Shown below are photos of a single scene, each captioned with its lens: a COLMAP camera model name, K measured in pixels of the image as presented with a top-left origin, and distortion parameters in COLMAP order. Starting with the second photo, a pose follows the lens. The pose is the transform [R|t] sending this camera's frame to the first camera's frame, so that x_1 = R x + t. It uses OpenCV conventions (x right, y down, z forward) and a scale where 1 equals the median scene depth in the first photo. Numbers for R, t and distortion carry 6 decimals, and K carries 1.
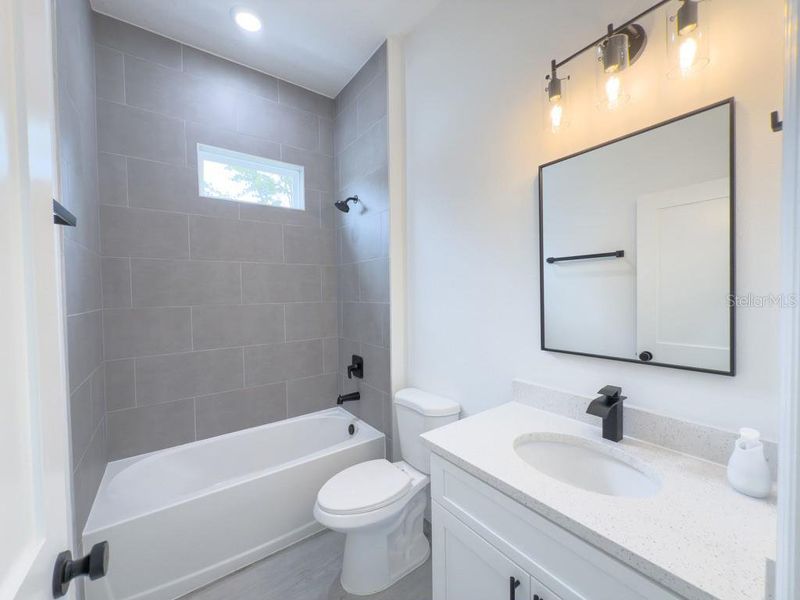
lens RADIAL K [[322.1, 0, 400.0], [0, 322.1, 300.0], [0, 0, 1]] dist [0.001502, -0.000088]
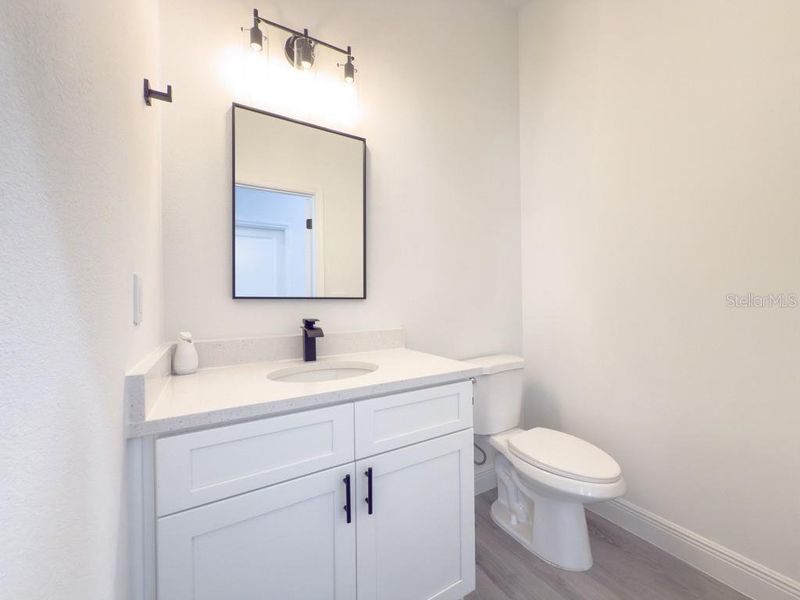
lens RADIAL K [[322.1, 0, 400.0], [0, 322.1, 300.0], [0, 0, 1]] dist [0.001502, -0.000088]
pose [[0.096822, 0.011950, 0.995230, -0.534923], [0.014242, 0.999809, -0.013391, 0.213190], [-0.995200, 0.015470, 0.096633, 0.521827]]
